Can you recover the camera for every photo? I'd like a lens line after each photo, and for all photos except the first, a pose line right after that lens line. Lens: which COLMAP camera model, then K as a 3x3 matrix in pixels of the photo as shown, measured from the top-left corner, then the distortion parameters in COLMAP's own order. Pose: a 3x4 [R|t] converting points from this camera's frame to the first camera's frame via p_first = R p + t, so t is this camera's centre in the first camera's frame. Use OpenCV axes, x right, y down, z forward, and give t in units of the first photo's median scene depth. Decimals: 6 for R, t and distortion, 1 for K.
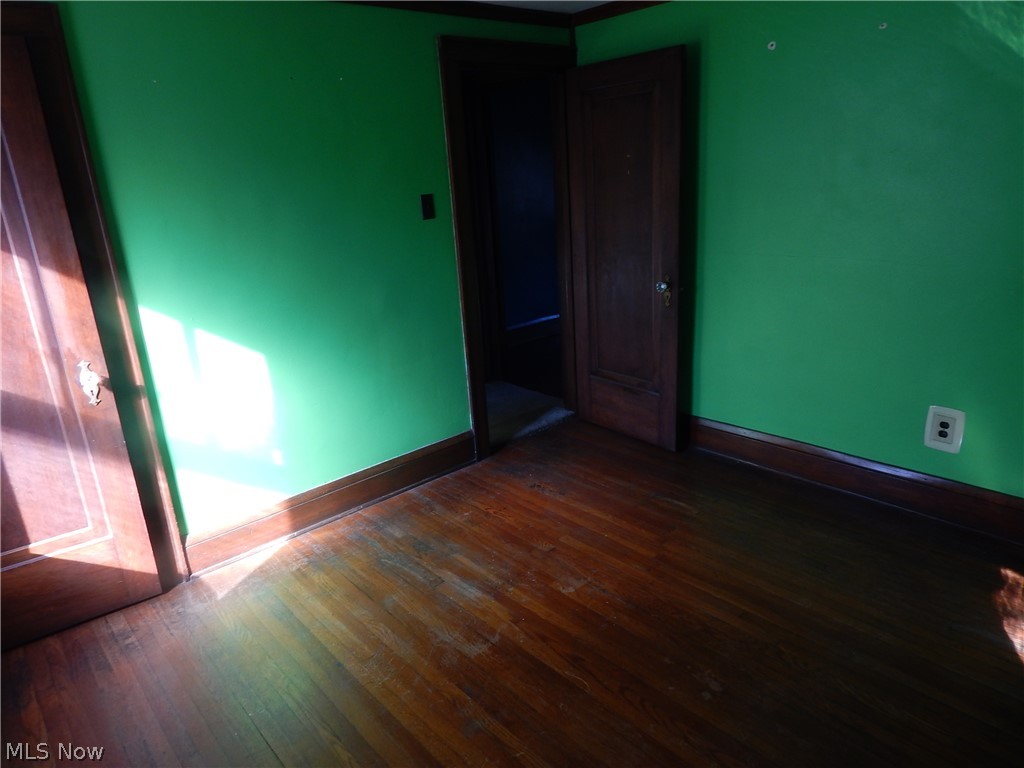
lens RADIAL K [[676.5, 0, 511.4], [0, 676.5, 383.5], [0, 0, 1]] dist [0.001523, -0.000799]
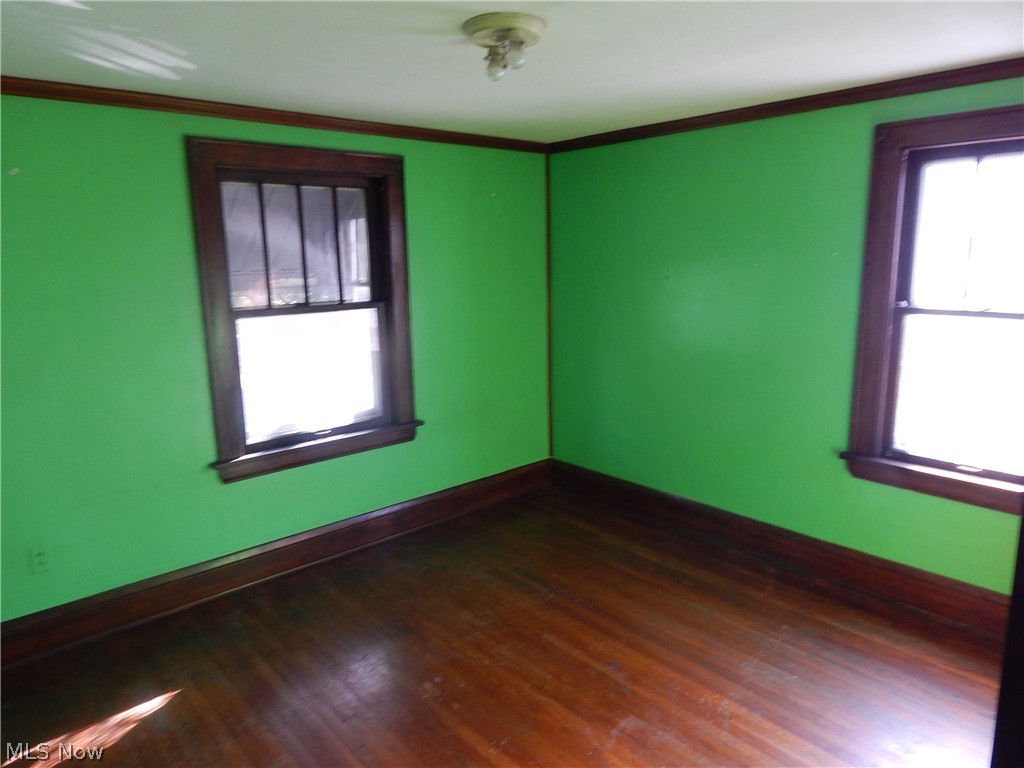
lens RADIAL K [[676.5, 0, 512.3], [0, 676.5, 384.6], [0, 0, 1]] dist [0.001523, -0.000799]
pose [[-0.997134, 0.075078, 0.009327, 0.081767], [0.070456, 0.876622, 0.475993, -0.579839], [0.027560, 0.475286, -0.879400, 1.692347]]
